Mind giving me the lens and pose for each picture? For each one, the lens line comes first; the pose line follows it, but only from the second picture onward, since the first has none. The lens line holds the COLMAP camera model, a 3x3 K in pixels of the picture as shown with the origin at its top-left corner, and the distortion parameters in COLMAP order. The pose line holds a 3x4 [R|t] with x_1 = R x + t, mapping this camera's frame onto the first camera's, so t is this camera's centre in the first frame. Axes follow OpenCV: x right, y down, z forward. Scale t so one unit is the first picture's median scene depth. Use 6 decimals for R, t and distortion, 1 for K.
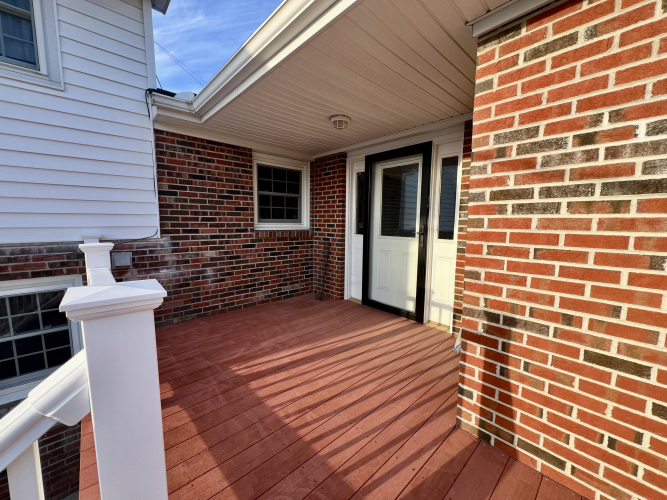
lens RADIAL K [[263.6, 0, 331.6], [0, 263.6, 249.3], [0, 0, 1]] dist [-0.000492, 0.000185]
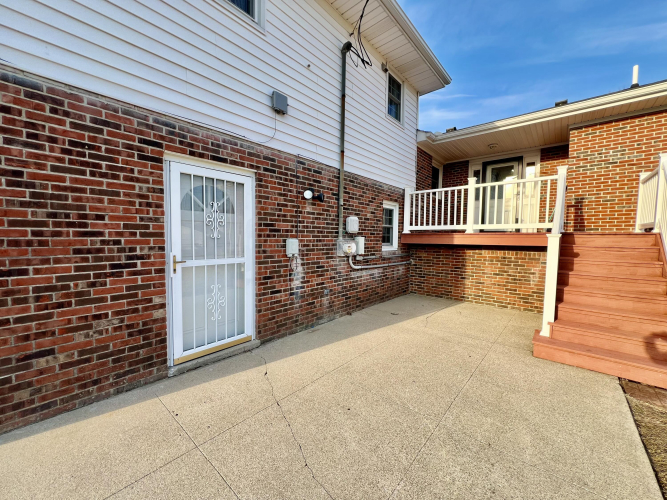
lens RADIAL K [[263.6, 0, 329.2], [0, 263.6, 249.7], [0, 0, 1]] dist [-0.000492, 0.000185]
pose [[0.993061, -0.002872, 0.117565, -3.650762], [0.009950, 0.998169, -0.059668, 1.266417], [-0.117178, 0.060424, 0.991271, -2.488696]]
